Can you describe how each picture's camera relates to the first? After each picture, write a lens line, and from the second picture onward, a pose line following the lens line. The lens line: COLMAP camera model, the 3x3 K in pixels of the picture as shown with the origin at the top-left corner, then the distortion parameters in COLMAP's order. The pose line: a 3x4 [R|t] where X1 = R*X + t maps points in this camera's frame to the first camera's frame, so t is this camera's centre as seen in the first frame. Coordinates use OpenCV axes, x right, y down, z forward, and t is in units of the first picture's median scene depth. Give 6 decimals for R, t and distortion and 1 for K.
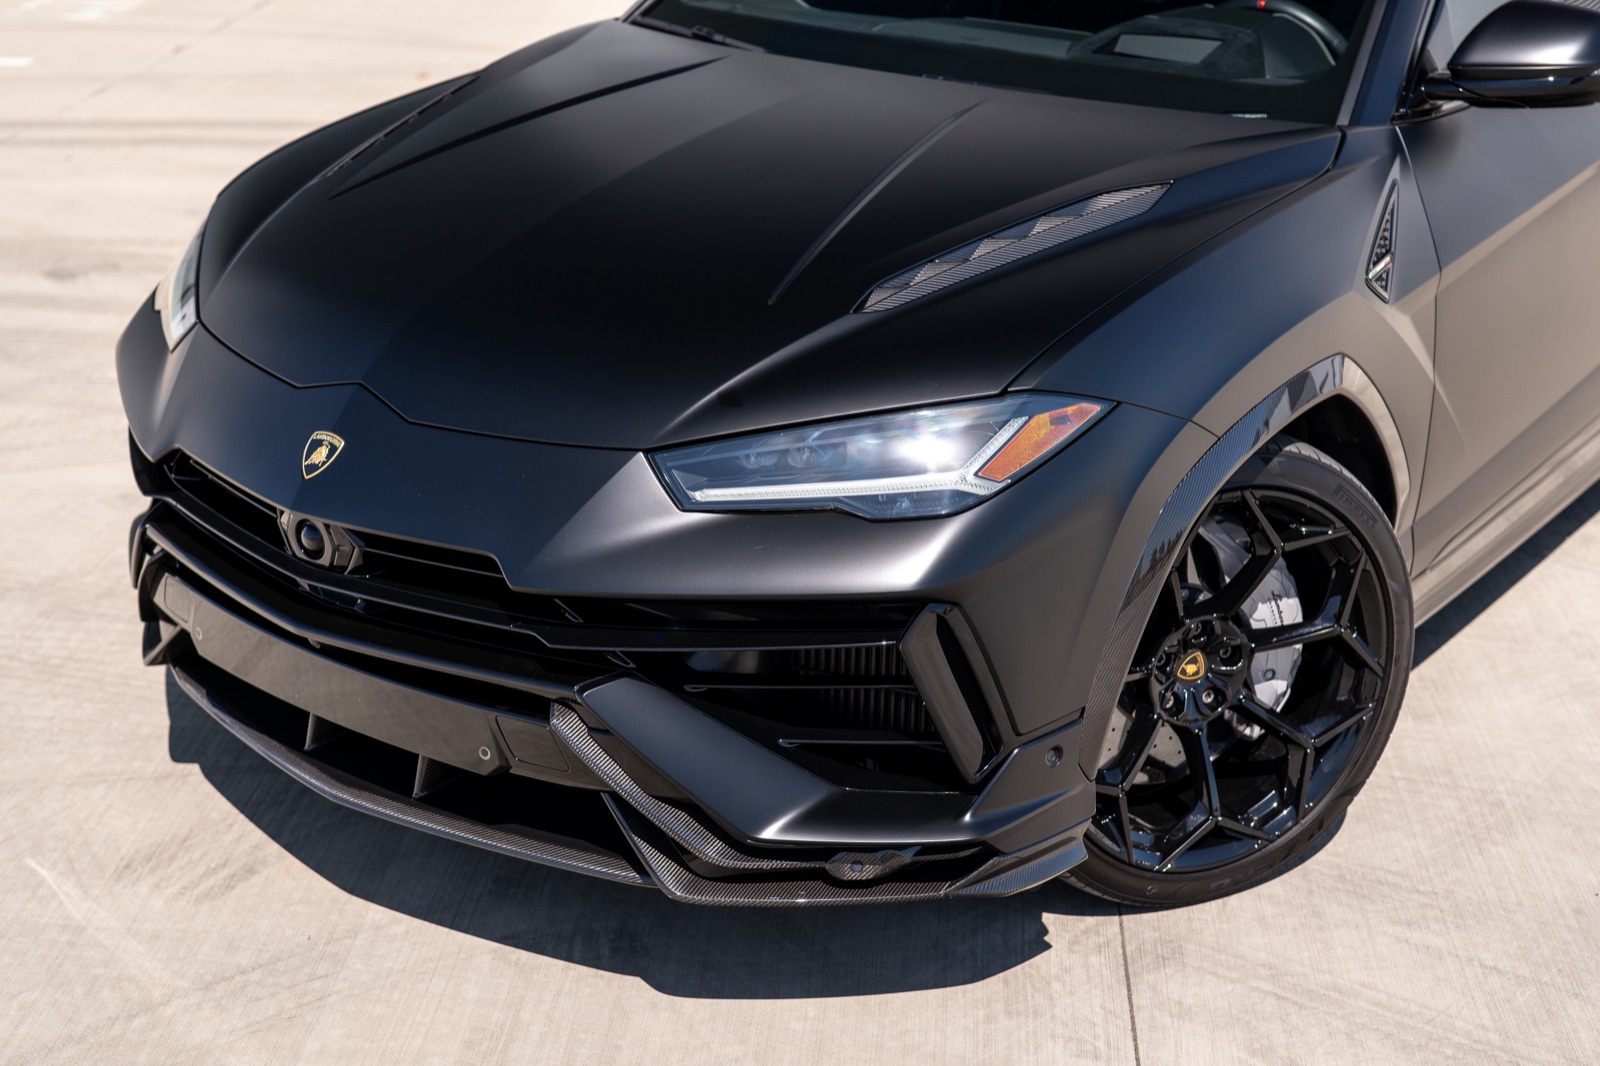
lens RADIAL K [[2257.9, 0, 800.6], [0, 2257.9, 540.5], [0, 0, 1]] dist [-0.005078, 0.000000]
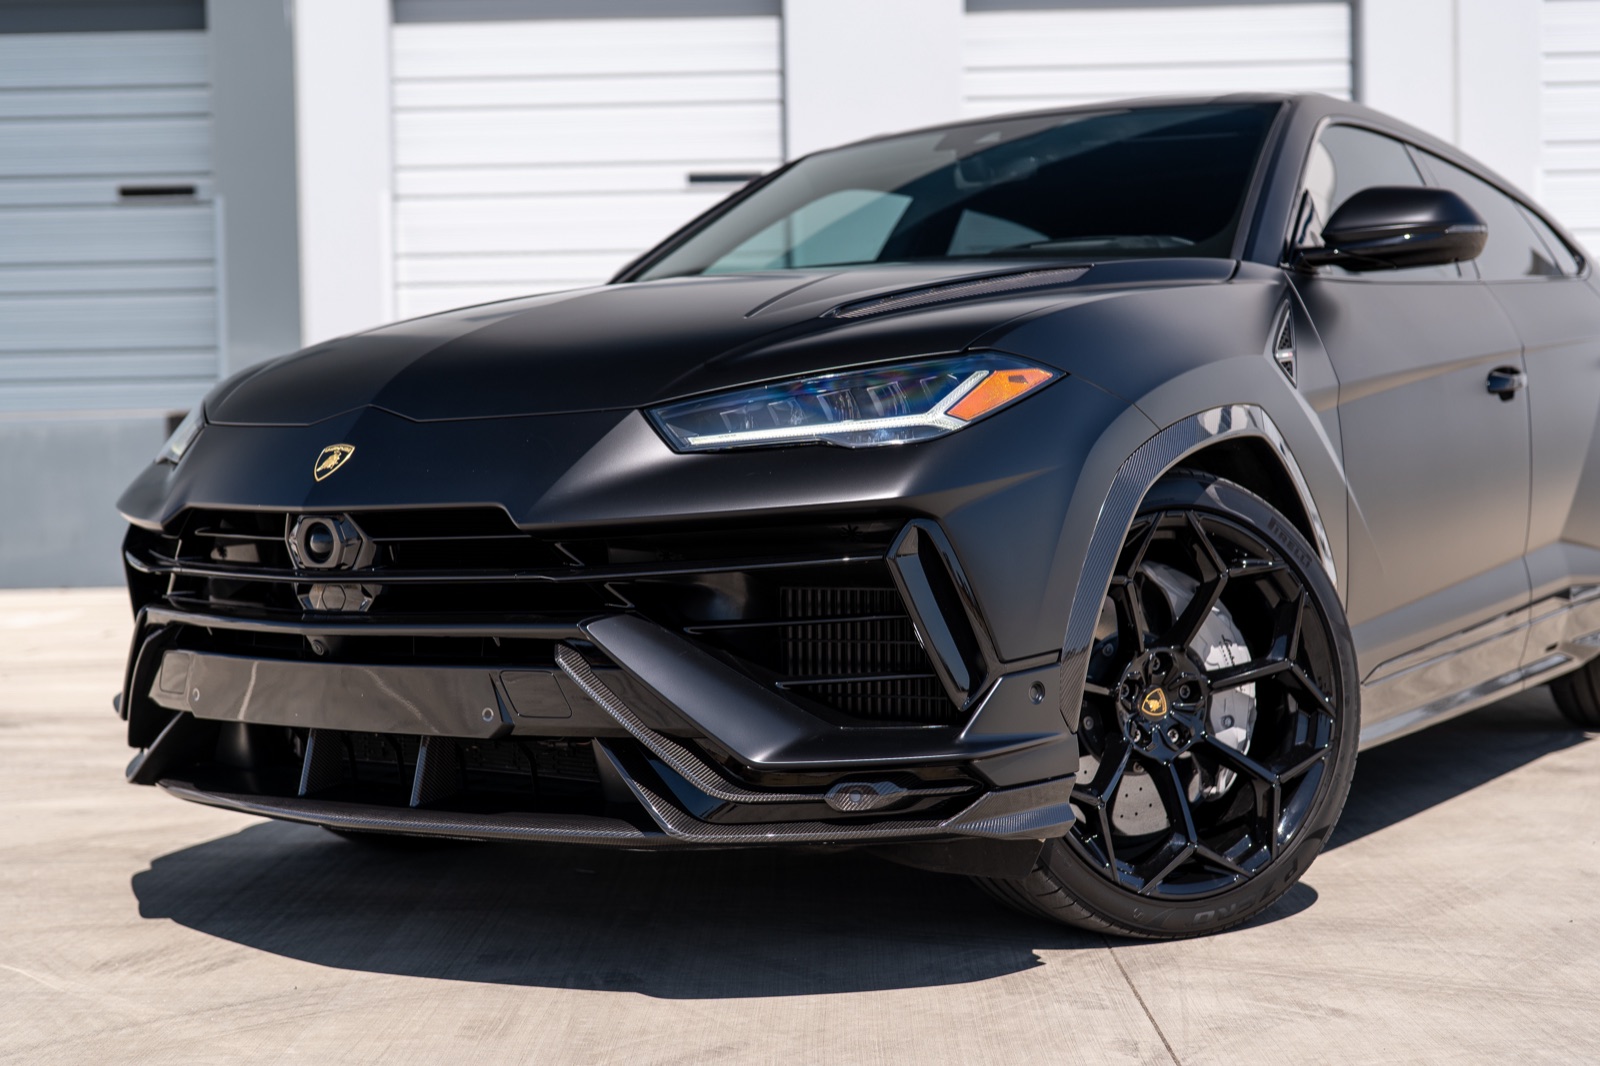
lens RADIAL K [[2257.9, 0, 794.8], [0, 2257.9, 530.9], [0, 0, 1]] dist [-0.005078, 0.000000]
pose [[0.997988, -0.030936, 0.055337, -0.048757], [0.048331, 0.936136, -0.348301, 0.340638], [-0.041028, 0.350274, 0.935748, 0.001000]]
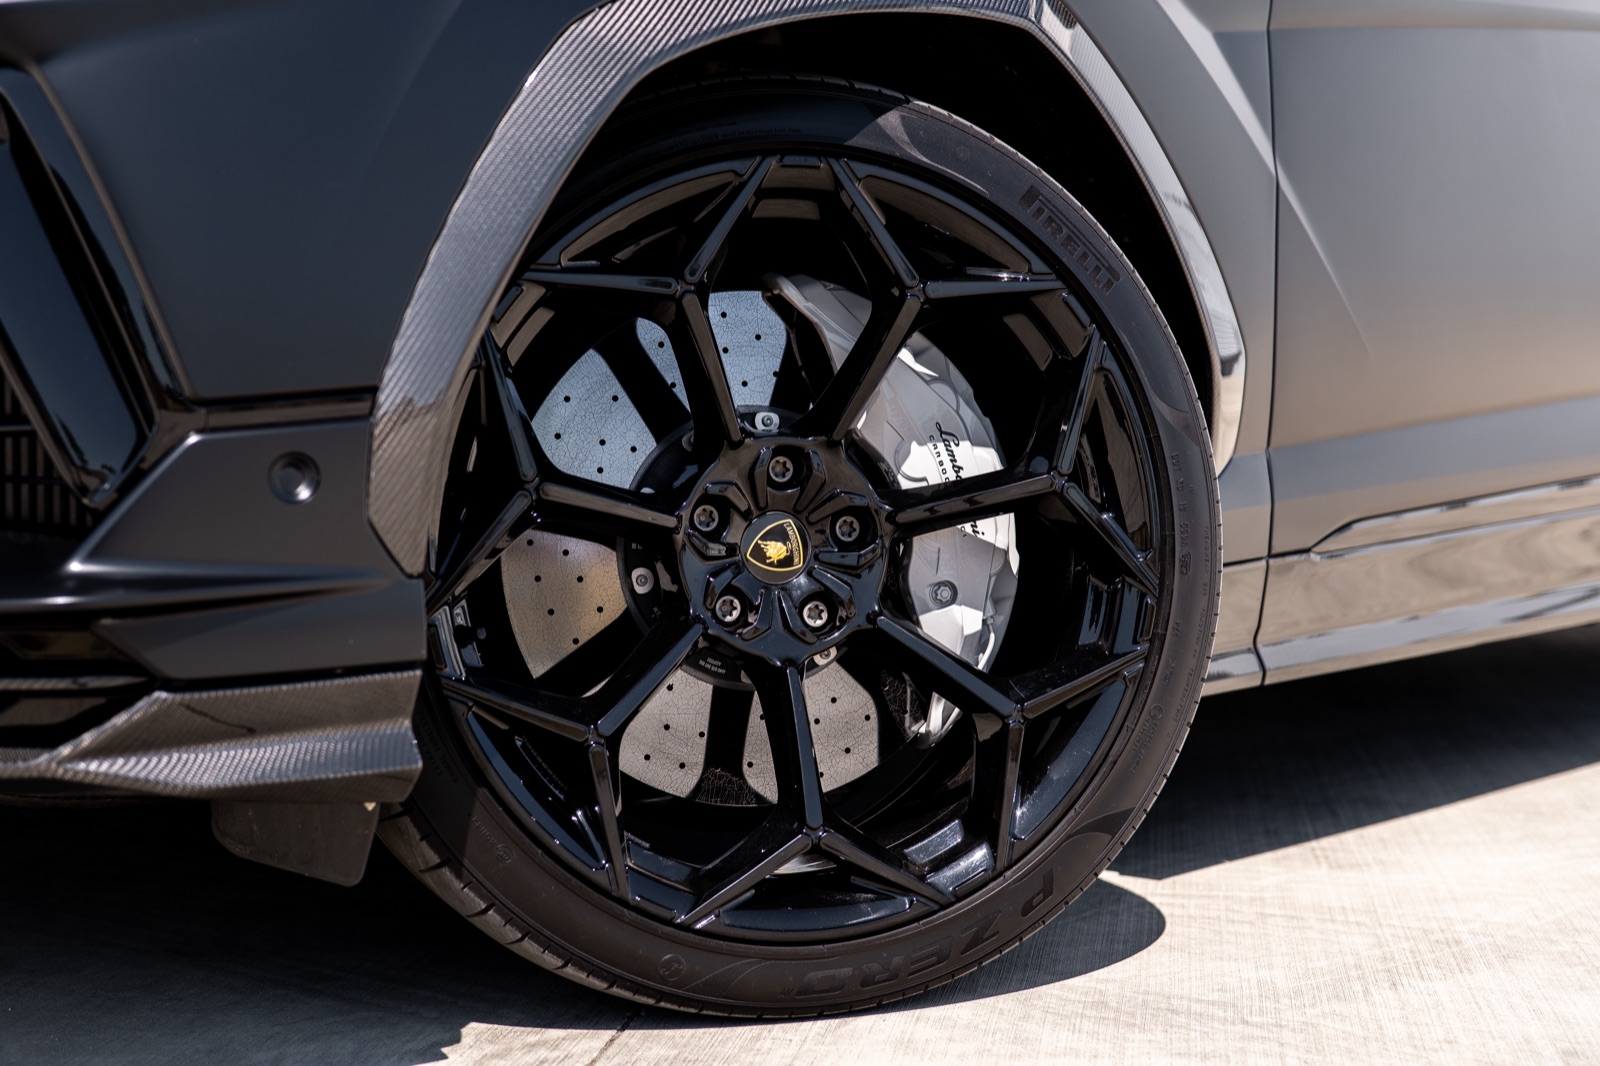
lens RADIAL K [[2257.9, 0, 808.1], [0, 2257.9, 516.4], [0, 0, 1]] dist [-0.005078, 0.000000]
pose [[0.995179, 0.003273, -0.098021, 0.234524], [-0.035760, 0.942750, -0.331576, 0.226172], [0.091324, 0.333483, 0.938322, 0.507828]]
